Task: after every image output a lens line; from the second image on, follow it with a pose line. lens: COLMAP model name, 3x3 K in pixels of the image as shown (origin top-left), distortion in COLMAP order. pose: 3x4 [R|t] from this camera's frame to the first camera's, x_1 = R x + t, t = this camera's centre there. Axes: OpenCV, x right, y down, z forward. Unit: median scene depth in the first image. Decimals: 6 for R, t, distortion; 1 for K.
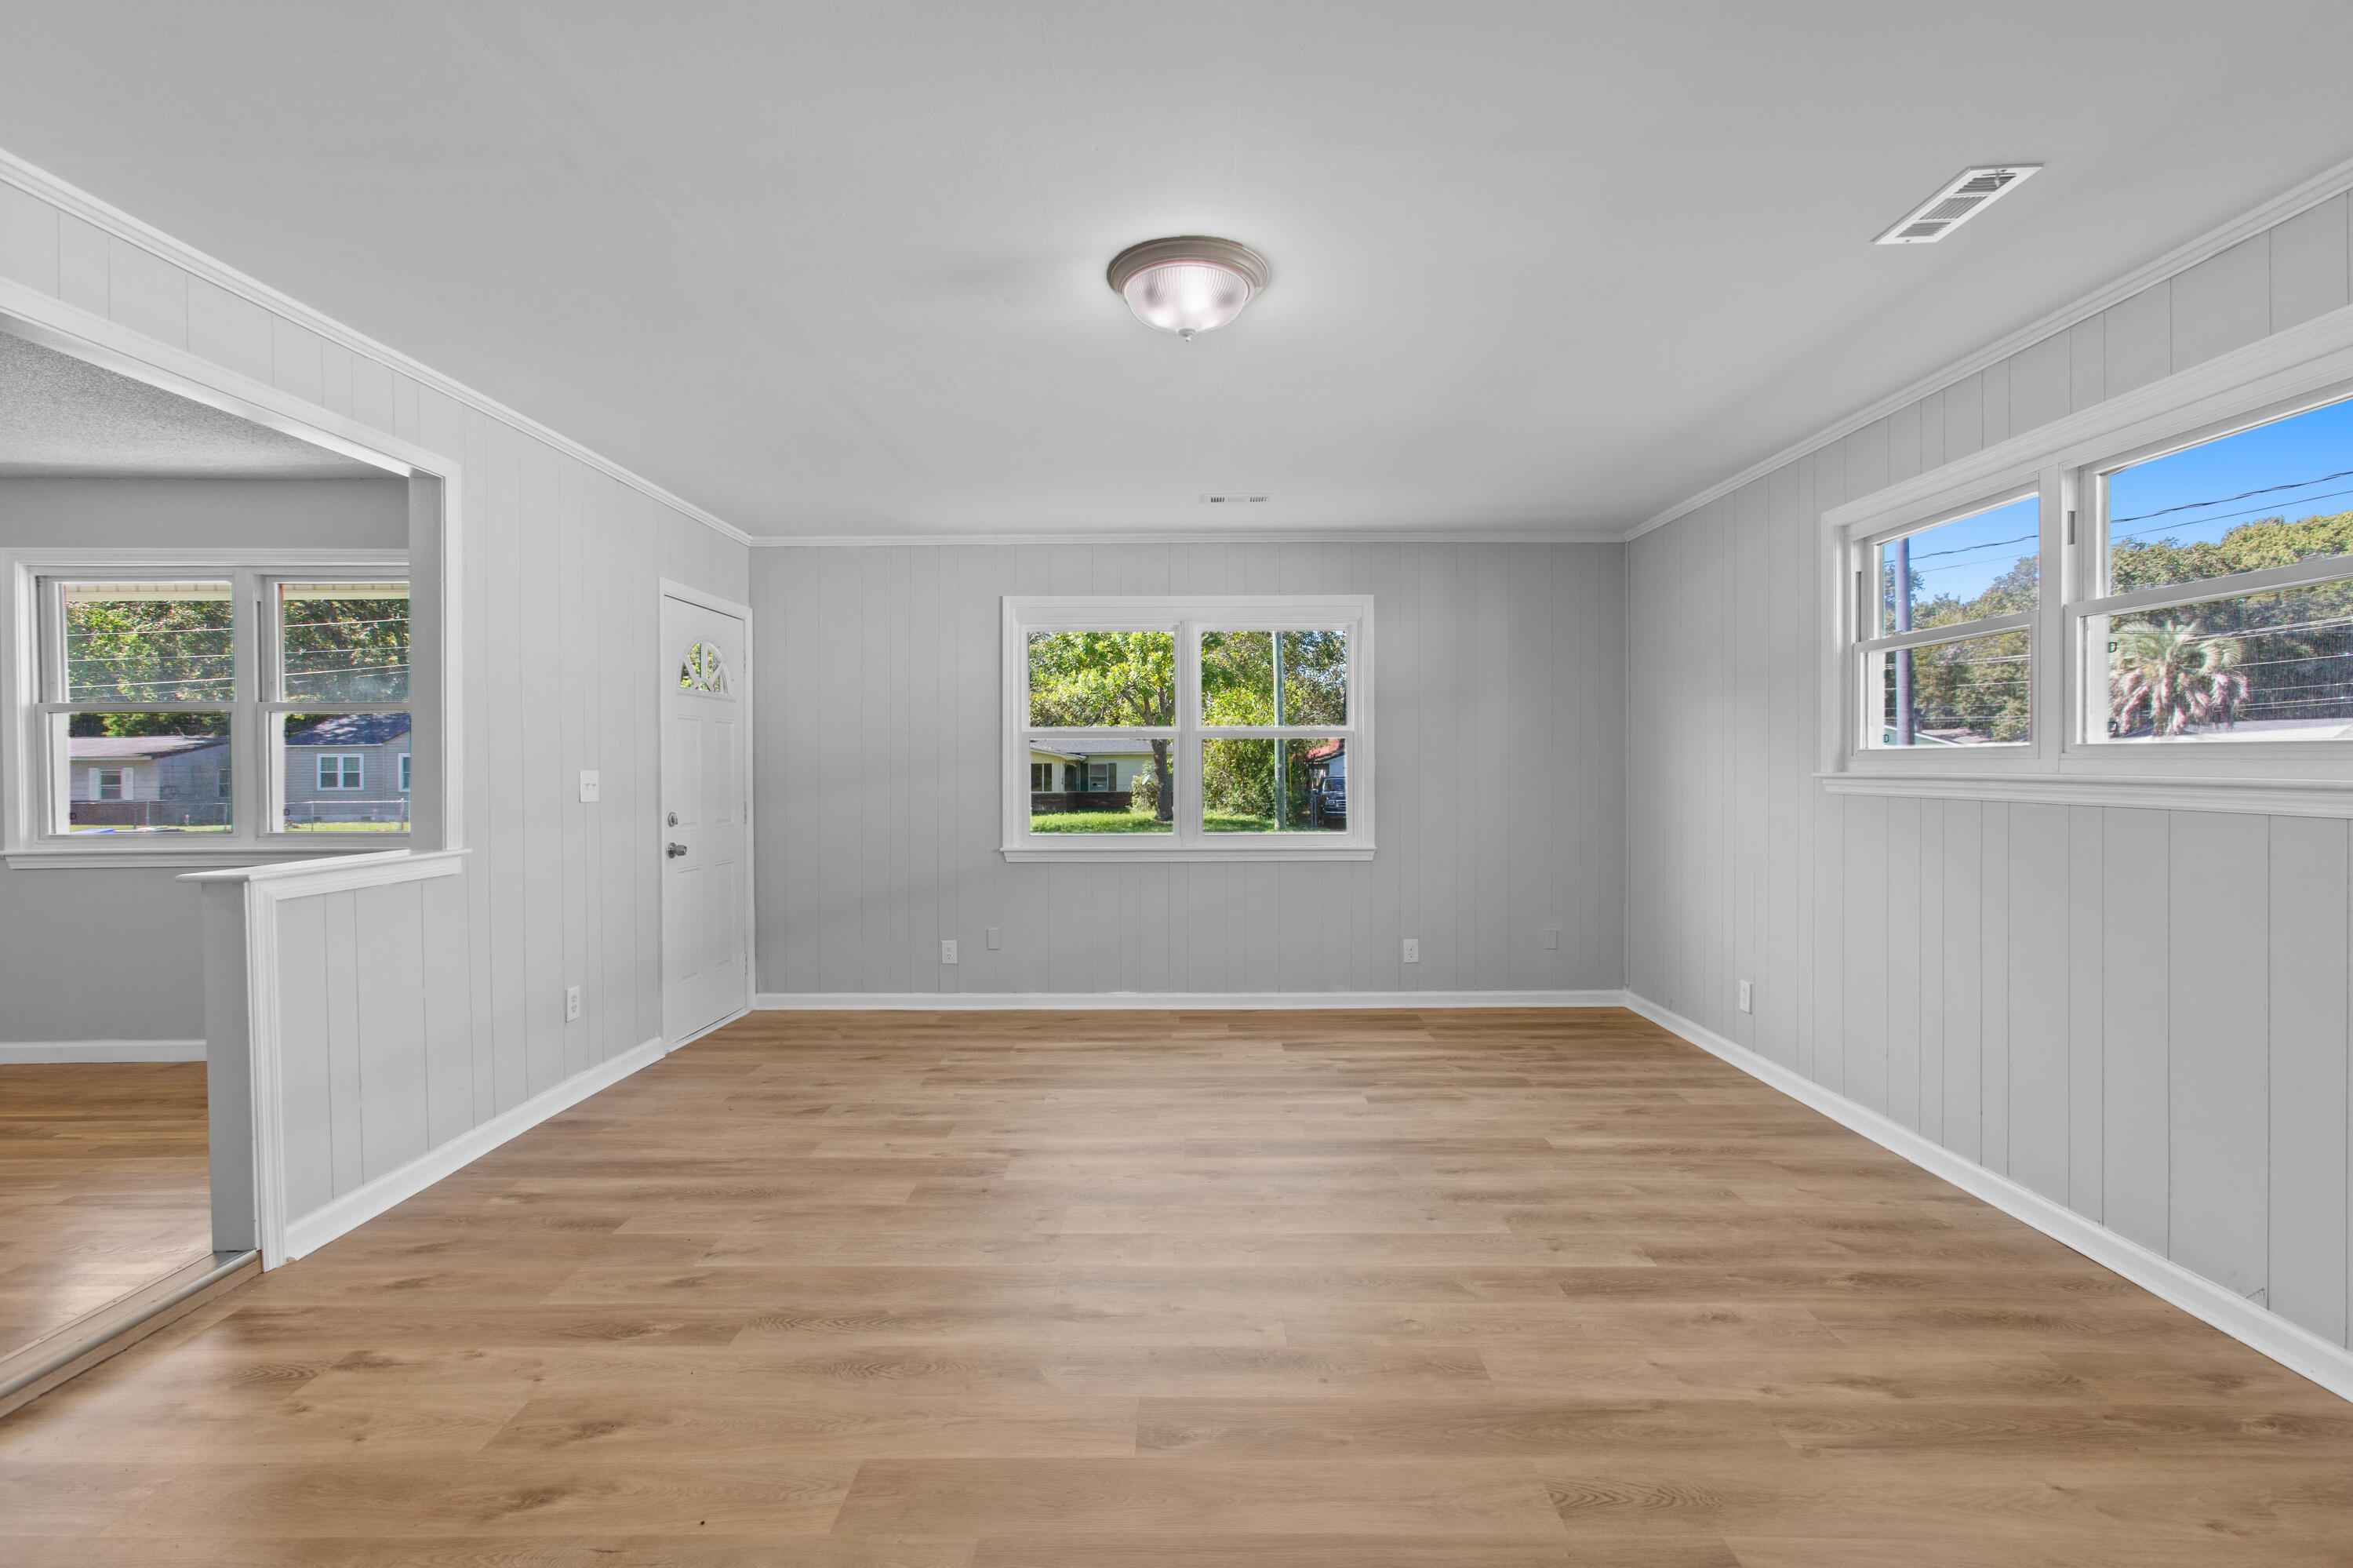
lens RADIAL K [[1043.0, 0, 1184.0], [0, 1043.0, 767.1], [0, 0, 1]] dist [-0.015972, 0.008314]
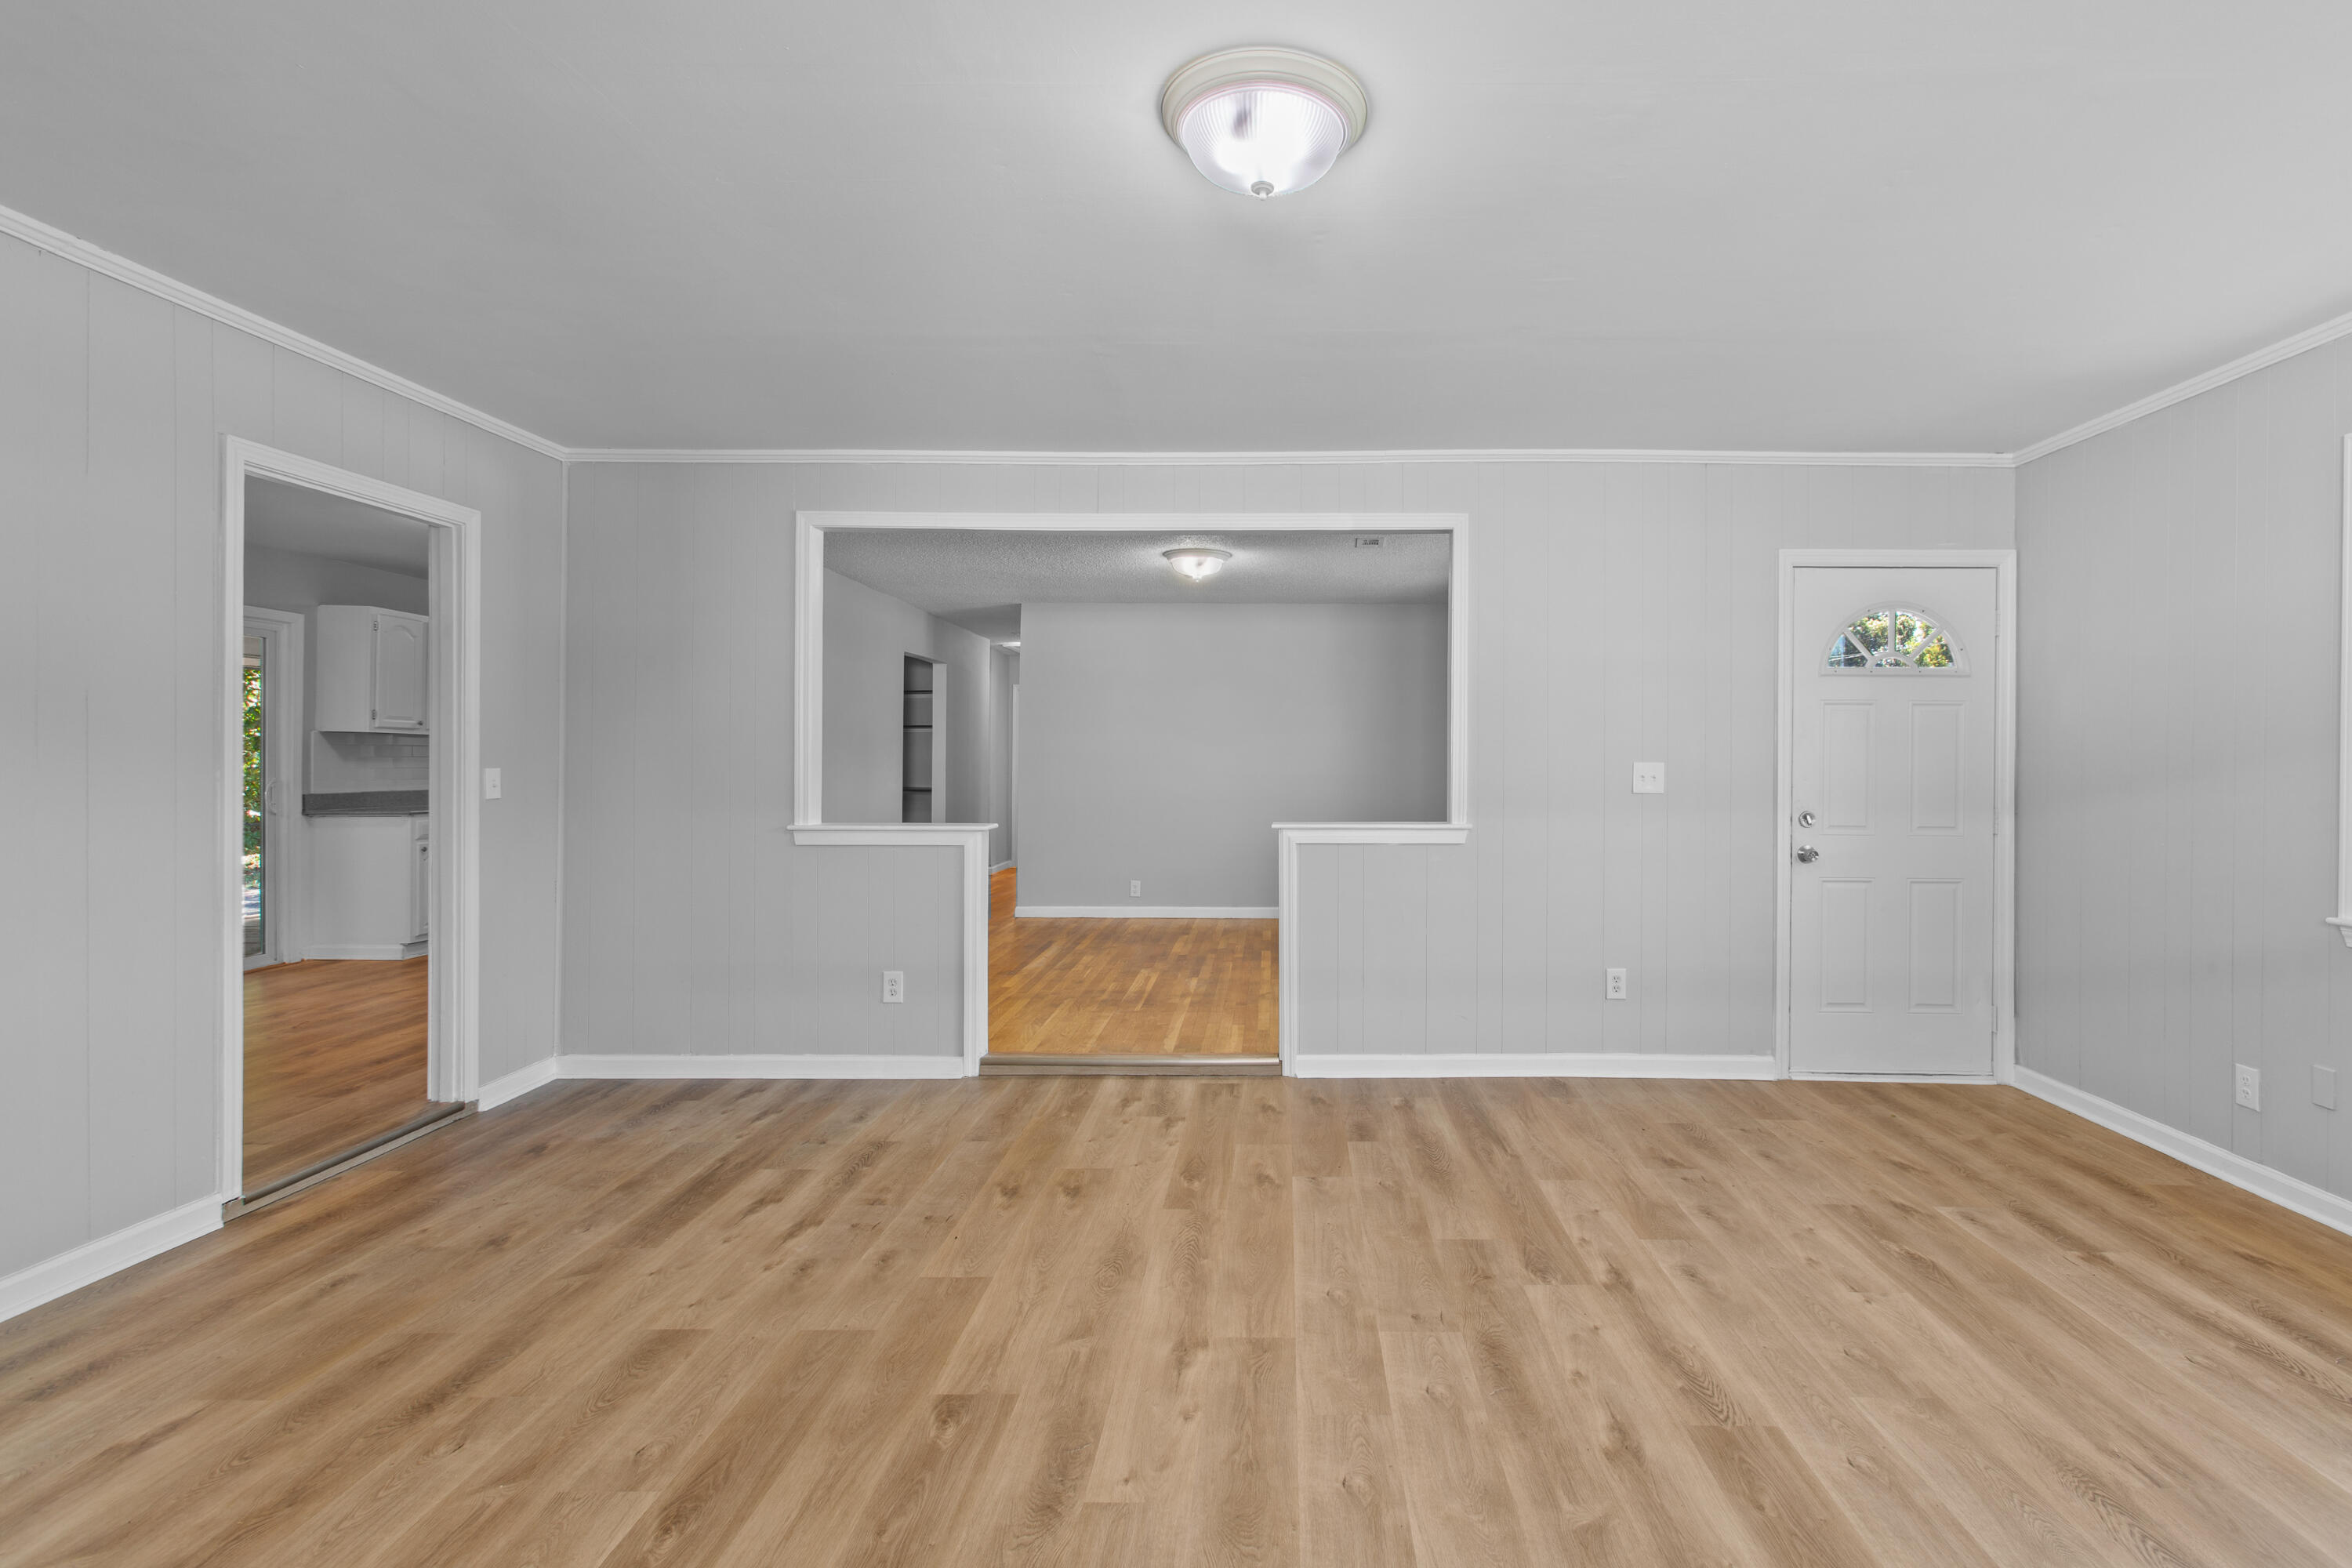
lens RADIAL K [[1042.5, 0, 1183.5], [0, 1042.5, 767.1], [0, 0, 1]] dist [-0.015972, 0.008314]
pose [[-0.012743, 0.010370, -0.999865, 0.566491], [-0.003769, 0.999939, 0.010418, 0.000284], [0.999912, 0.003901, -0.012703, 0.704739]]
